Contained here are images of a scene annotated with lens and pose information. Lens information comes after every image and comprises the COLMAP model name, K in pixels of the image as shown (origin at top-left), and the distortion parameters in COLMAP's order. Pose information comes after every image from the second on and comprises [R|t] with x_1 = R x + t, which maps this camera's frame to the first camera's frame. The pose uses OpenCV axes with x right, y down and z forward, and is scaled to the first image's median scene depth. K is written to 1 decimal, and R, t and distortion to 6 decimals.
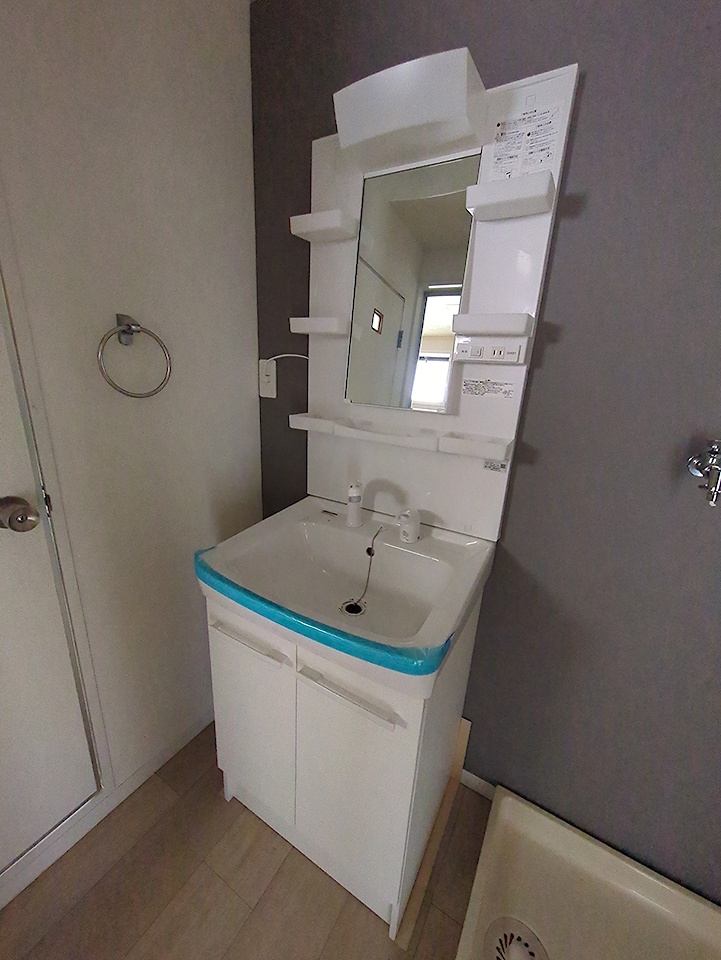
lens RADIAL K [[379.1, 0, 358.0], [0, 379.1, 481.6], [0, 0, 1]] dist [0.001964, 0.000357]
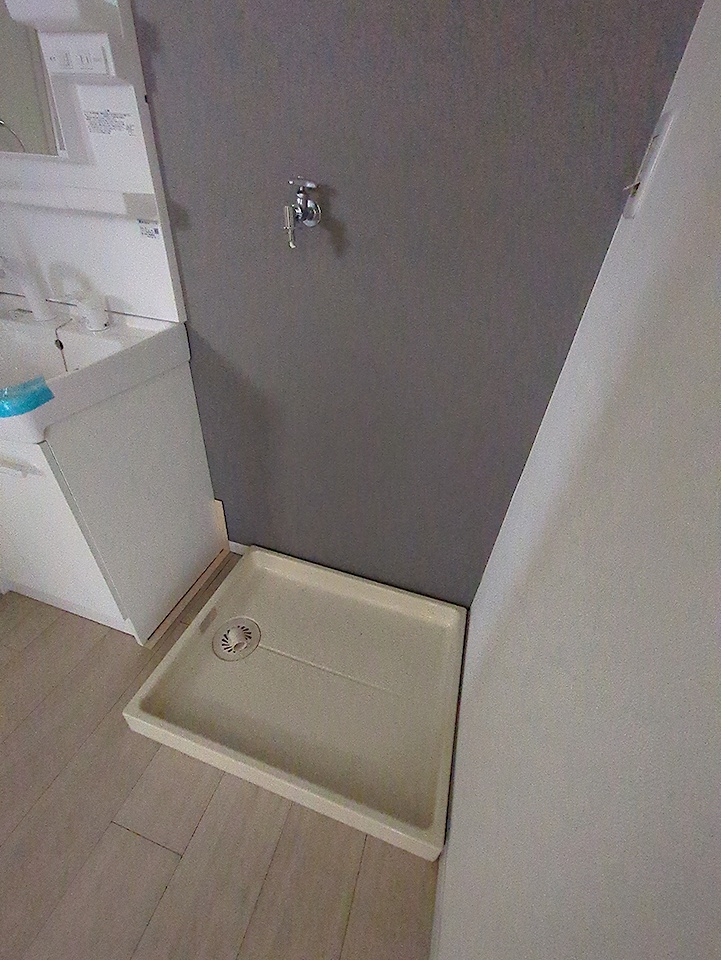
lens RADIAL K [[379.1, 0, 360.5], [0, 379.1, 478.7], [0, 0, 1]] dist [0.001964, 0.000357]
pose [[0.972321, -0.118597, 0.201311, 0.537282], [0.043423, 0.938312, 0.343052, 0.206004], [-0.229577, -0.324815, 0.917491, -0.156783]]
